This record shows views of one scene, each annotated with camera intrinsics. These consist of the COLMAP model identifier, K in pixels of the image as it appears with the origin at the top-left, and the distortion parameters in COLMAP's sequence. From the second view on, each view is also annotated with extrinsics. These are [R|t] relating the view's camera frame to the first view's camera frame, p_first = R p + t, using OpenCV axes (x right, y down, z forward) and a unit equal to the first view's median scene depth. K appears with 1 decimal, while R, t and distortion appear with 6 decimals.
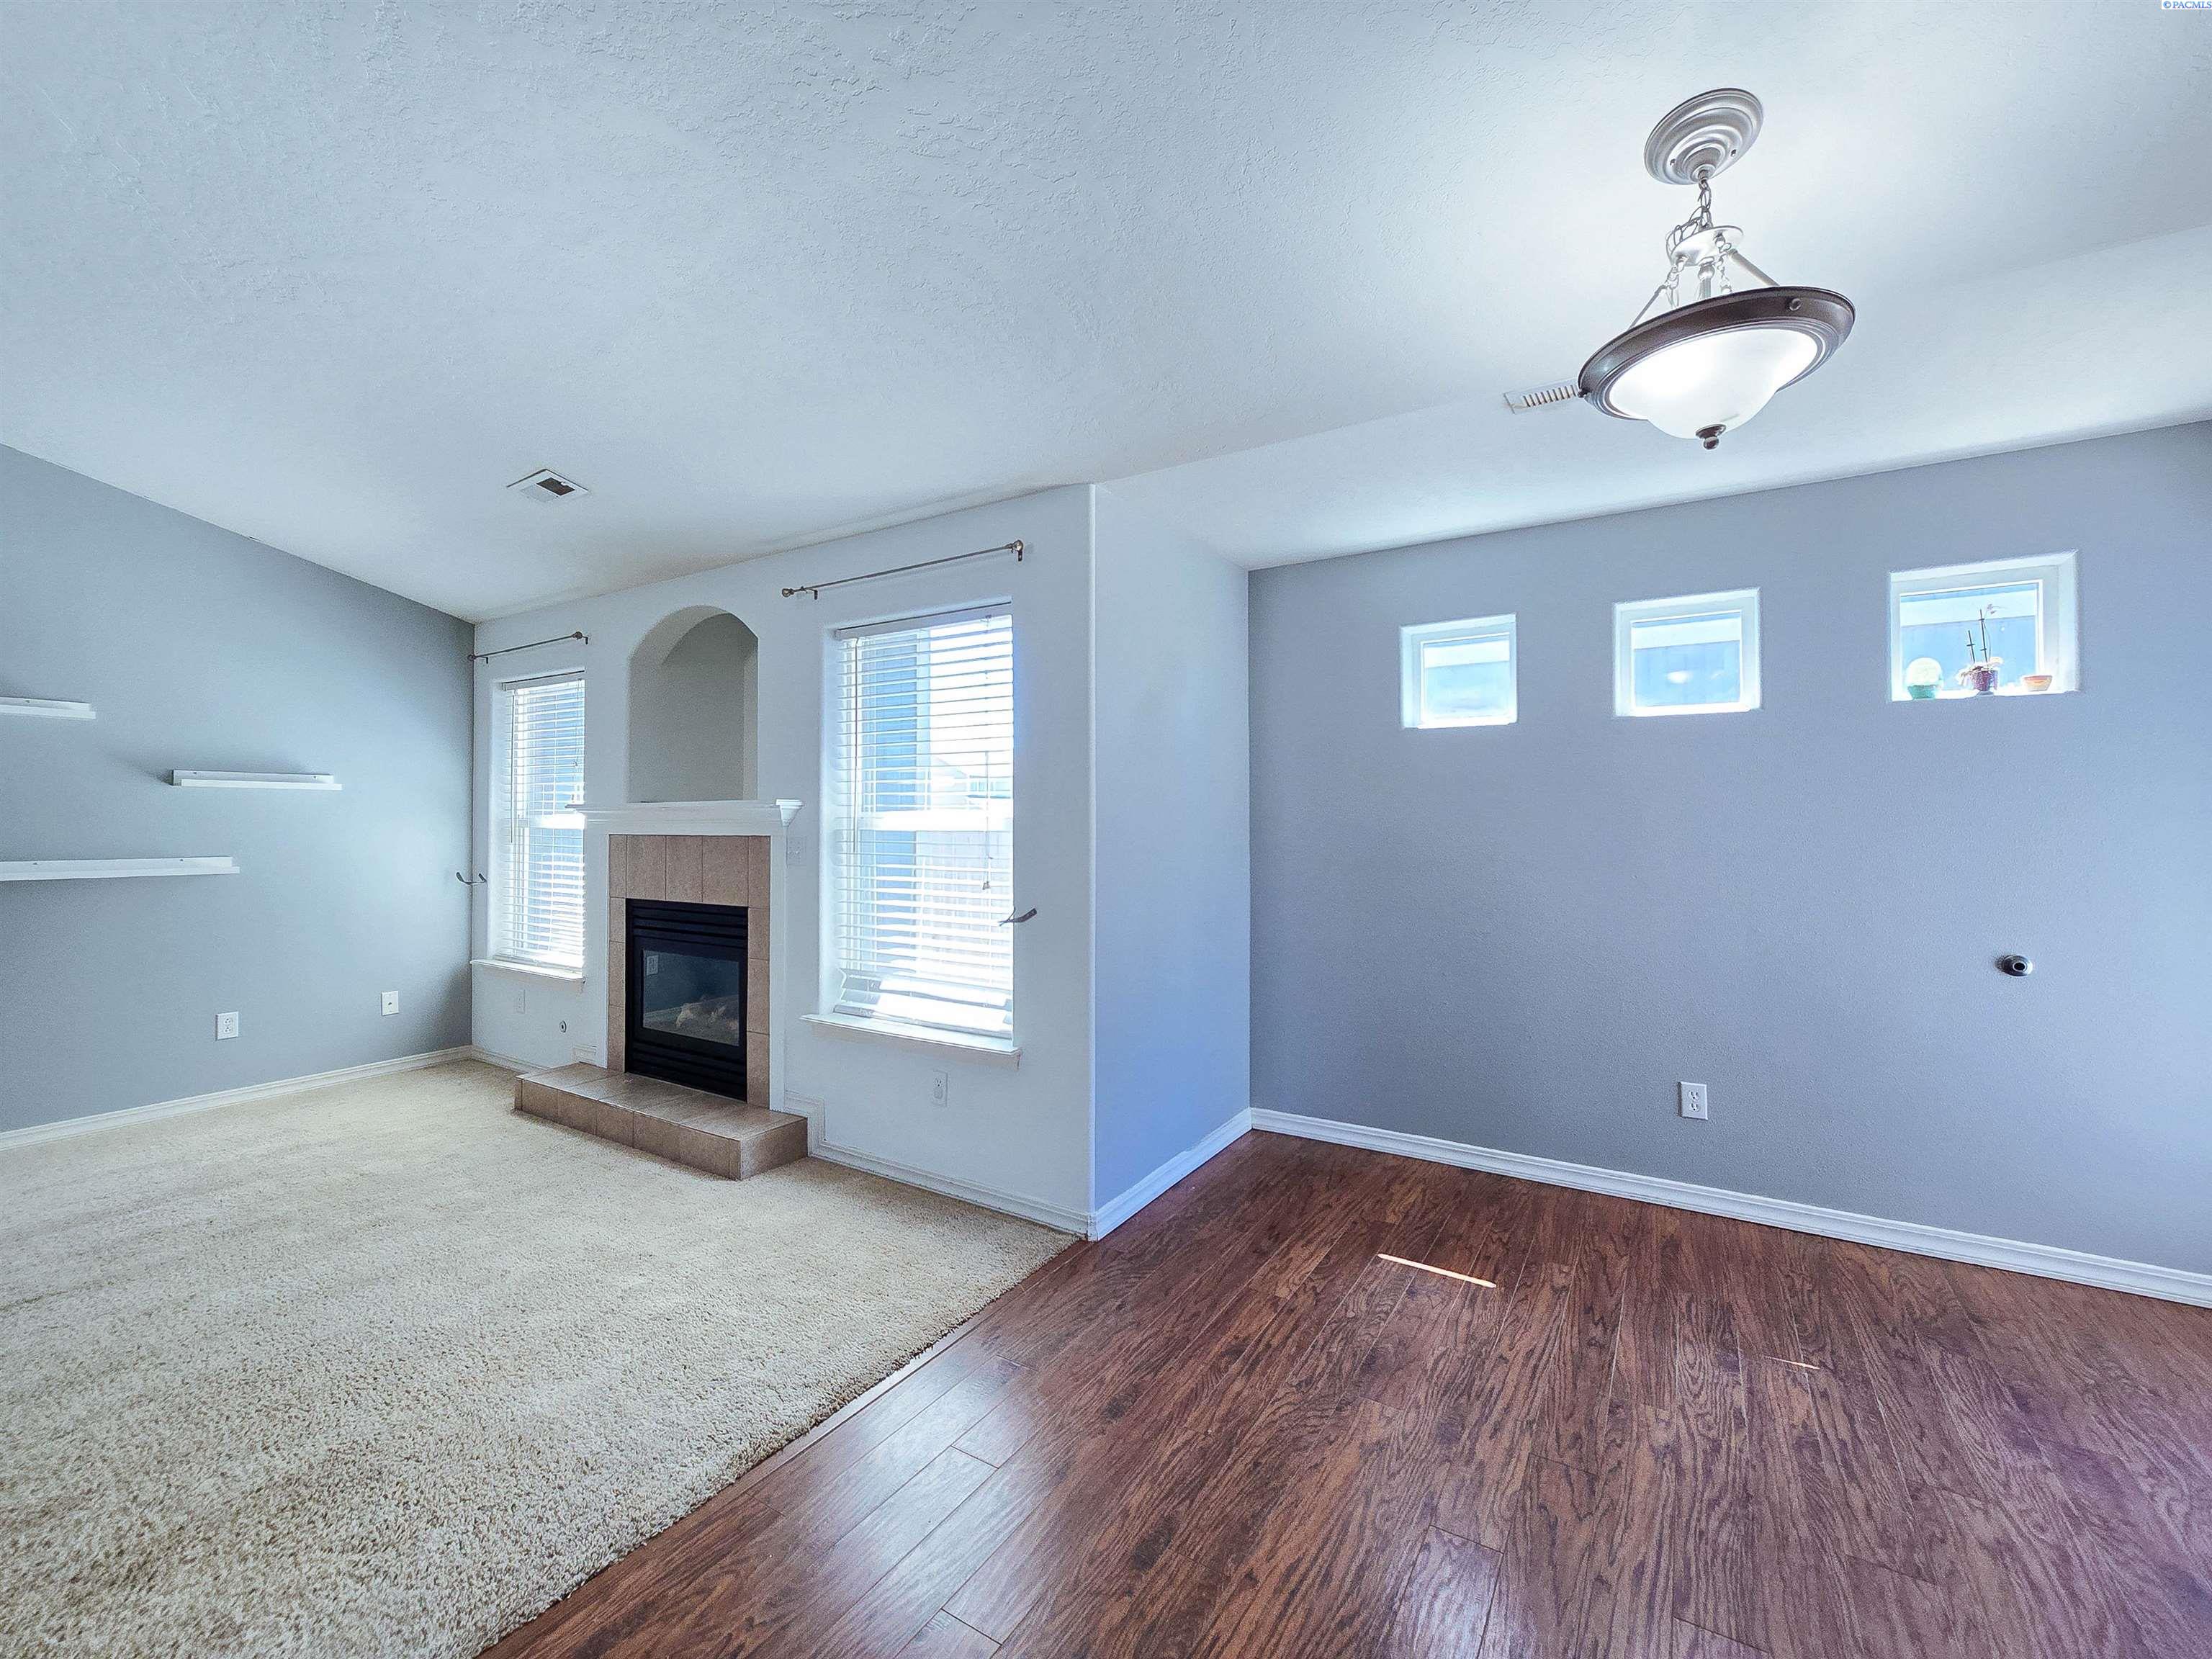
lens RADIAL K [[899.3, 0, 1129.4], [0, 899.3, 806.1], [0, 0, 1]] dist [0.000394, 0.000041]
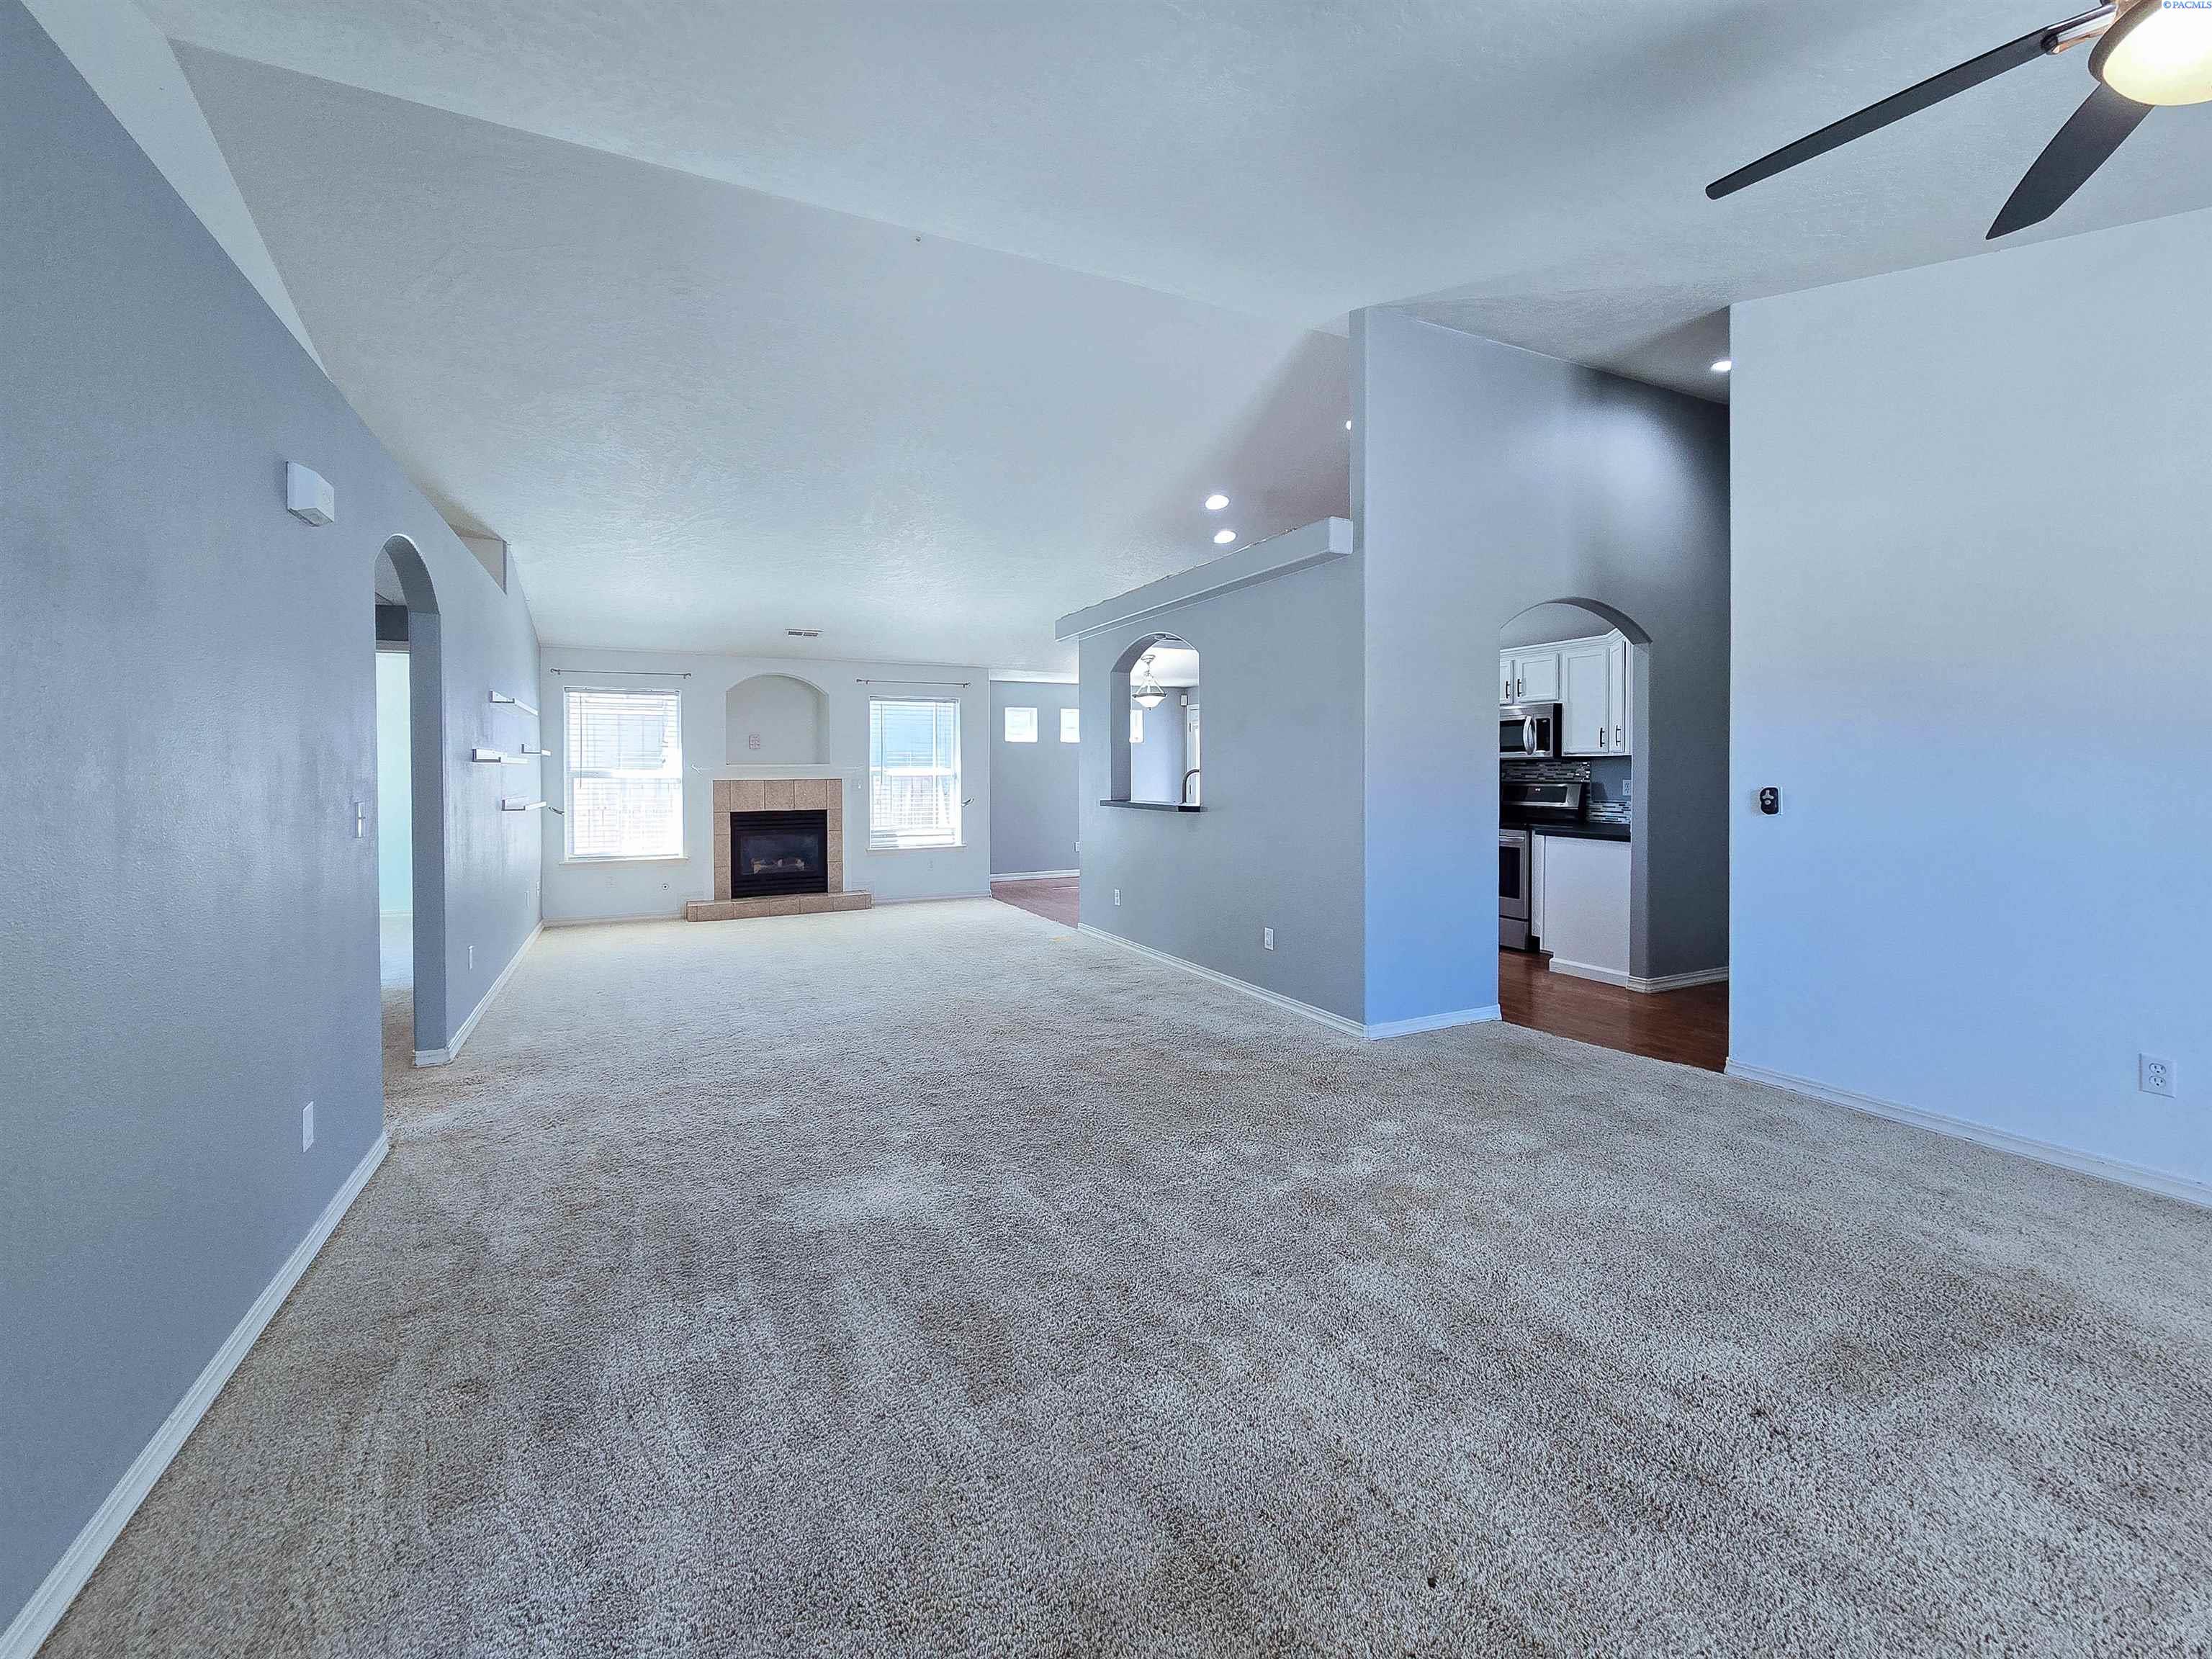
lens RADIAL K [[912.2, 0, 1104.9], [0, 912.2, 776.0], [0, 0, 1]] dist [0.000522, 0.000069]
pose [[0.520405, -0.007601, 0.853886, -2.121892], [-0.008322, 0.999868, 0.013973, -0.012299], [-0.853879, -0.014377, 0.520272, -0.876443]]
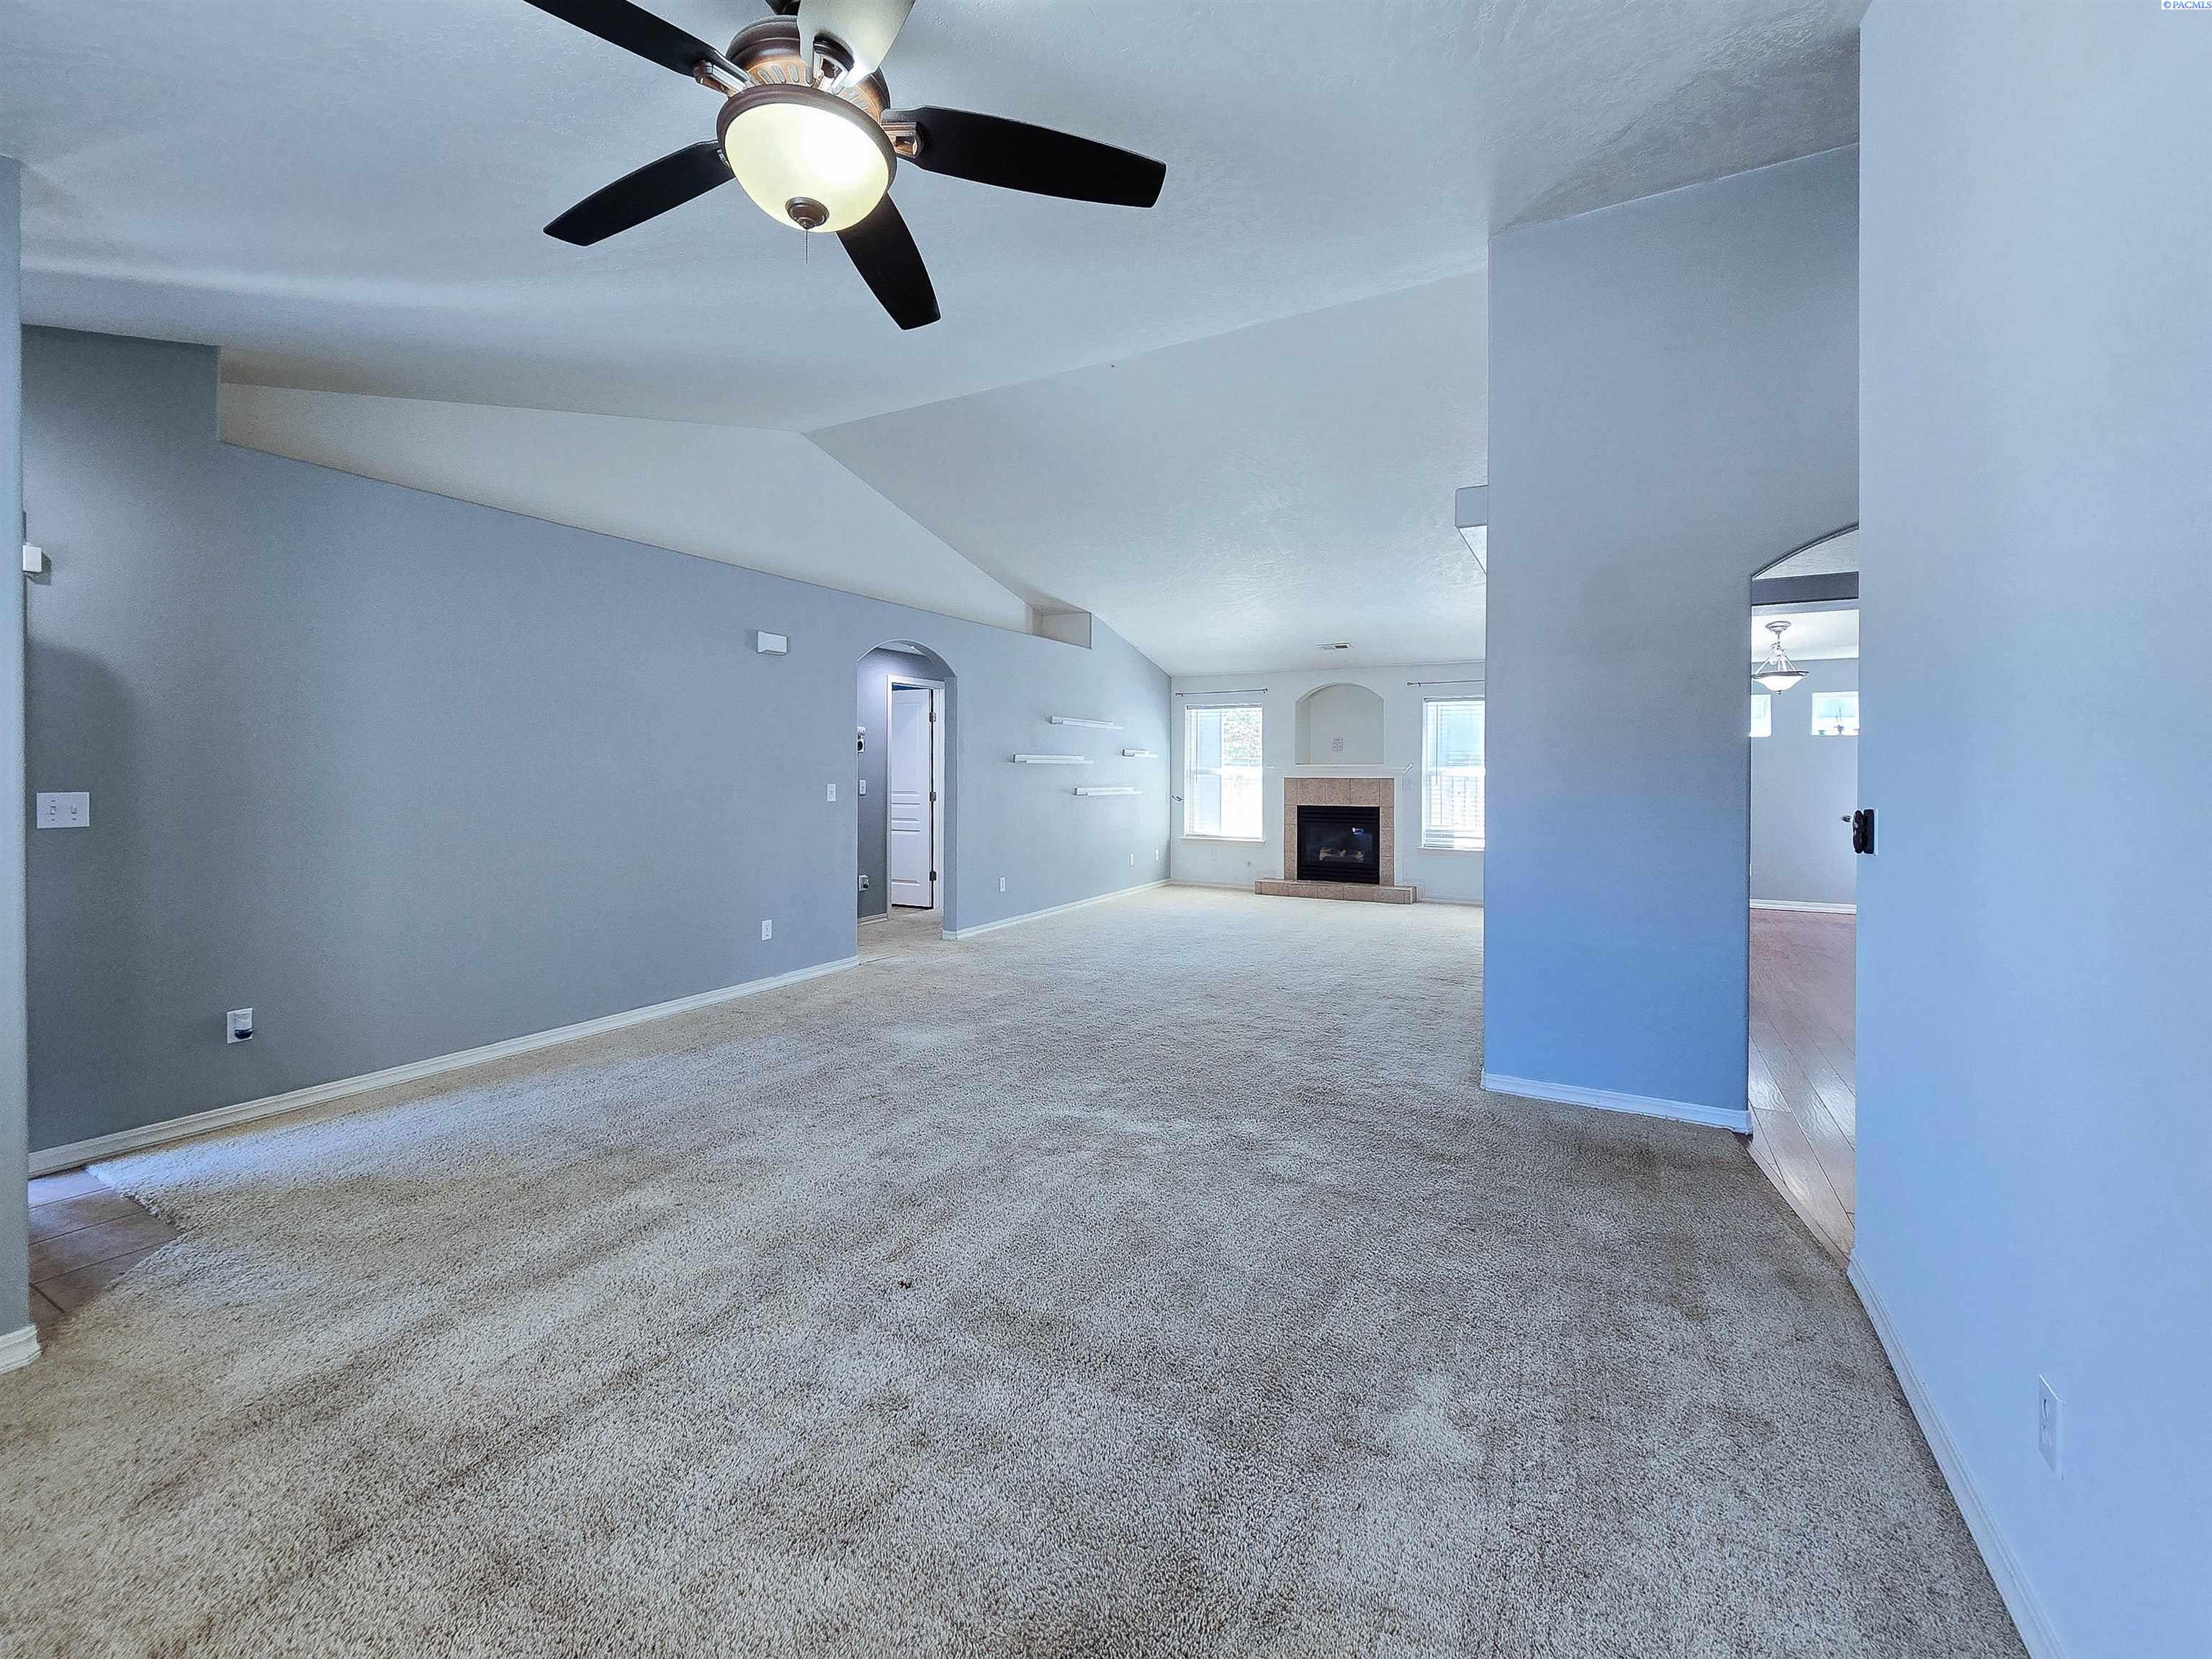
lens RADIAL K [[940.8, 0, 1101.7], [0, 940.8, 768.3], [0, 0, 1]] dist [-0.001563, -0.000133]
pose [[0.997801, 0.003424, 0.066193, -1.401319], [-0.004405, 0.999882, 0.014688, -0.028723], [-0.066135, -0.014947, 0.997699, -1.603153]]
